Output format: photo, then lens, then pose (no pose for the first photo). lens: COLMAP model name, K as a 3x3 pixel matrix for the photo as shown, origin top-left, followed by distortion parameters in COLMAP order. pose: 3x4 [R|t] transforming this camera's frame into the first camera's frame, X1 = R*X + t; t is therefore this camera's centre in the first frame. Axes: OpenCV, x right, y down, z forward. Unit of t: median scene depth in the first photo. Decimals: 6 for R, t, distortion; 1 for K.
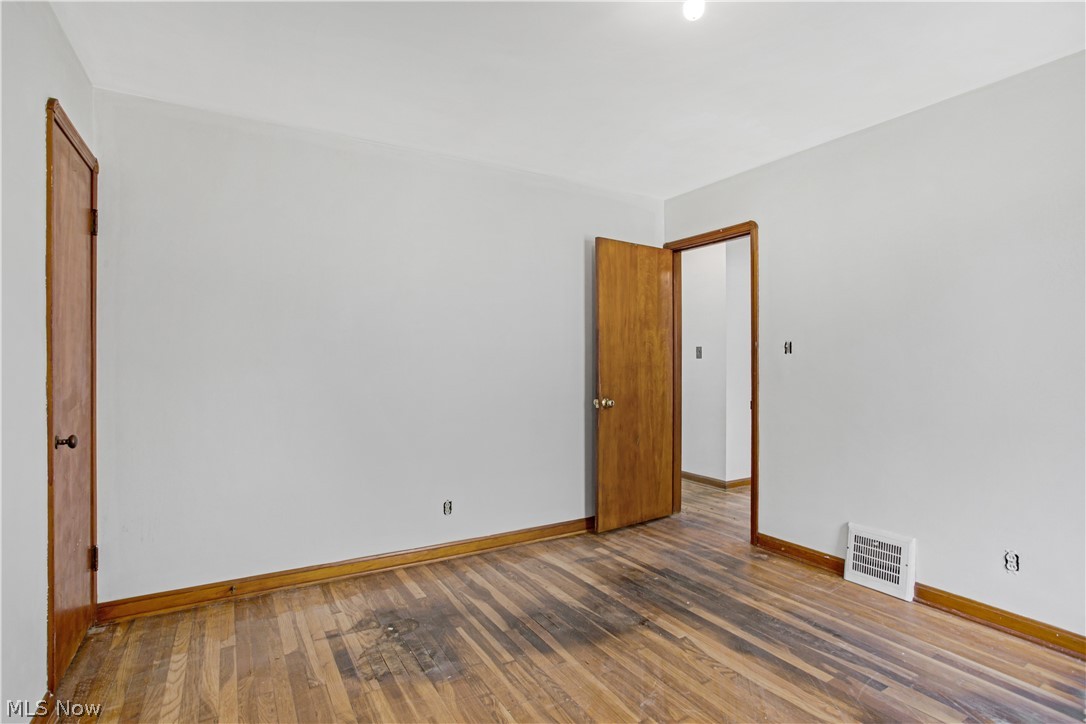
lens RADIAL K [[535.3, 0, 539.8], [0, 535.3, 358.4], [0, 0, 1]] dist [-0.056708, 0.028503]
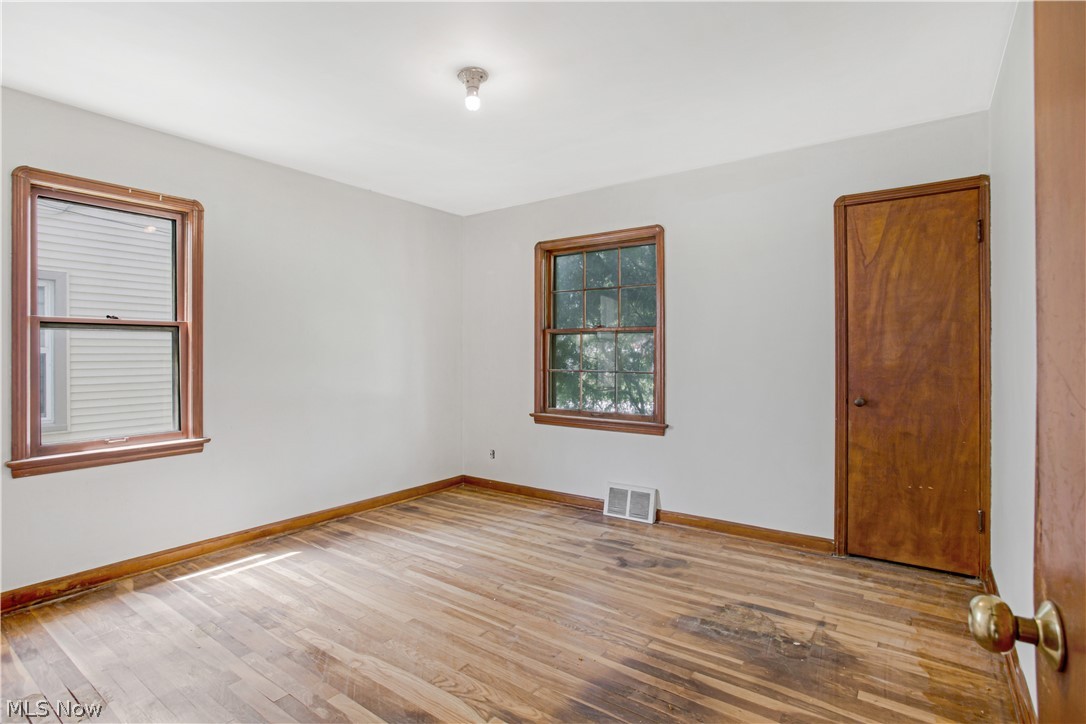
lens RADIAL K [[535.3, 0, 539.8], [0, 535.3, 358.4], [0, 0, 1]] dist [-0.056708, 0.028503]
pose [[-0.922211, 0.011170, -0.386526, 0.516712], [0.007854, 0.999918, 0.010157, 0.004676], [0.386608, 0.006331, -0.922223, 1.809497]]
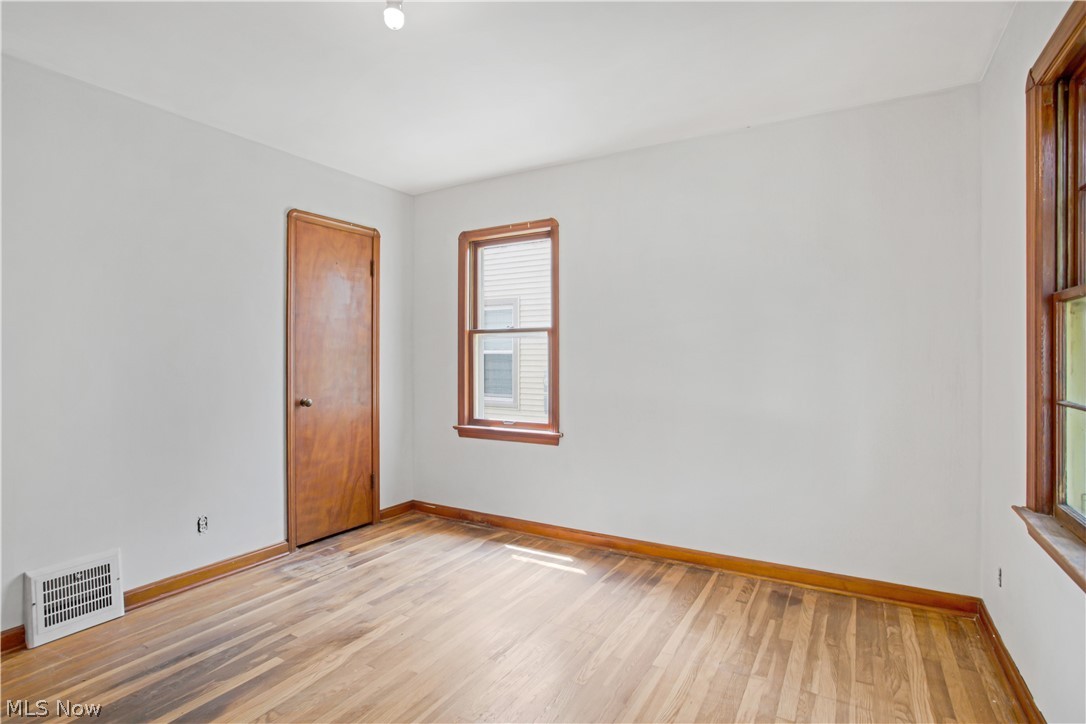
lens RADIAL K [[535.3, 0, 539.8], [0, 535.3, 358.4], [0, 0, 1]] dist [-0.056708, 0.028503]
pose [[-0.483121, 0.004185, 0.875544, -0.567956], [0.002318, 0.999991, -0.003500, 0.010812], [-0.875551, 0.000339, -0.483126, 0.951557]]
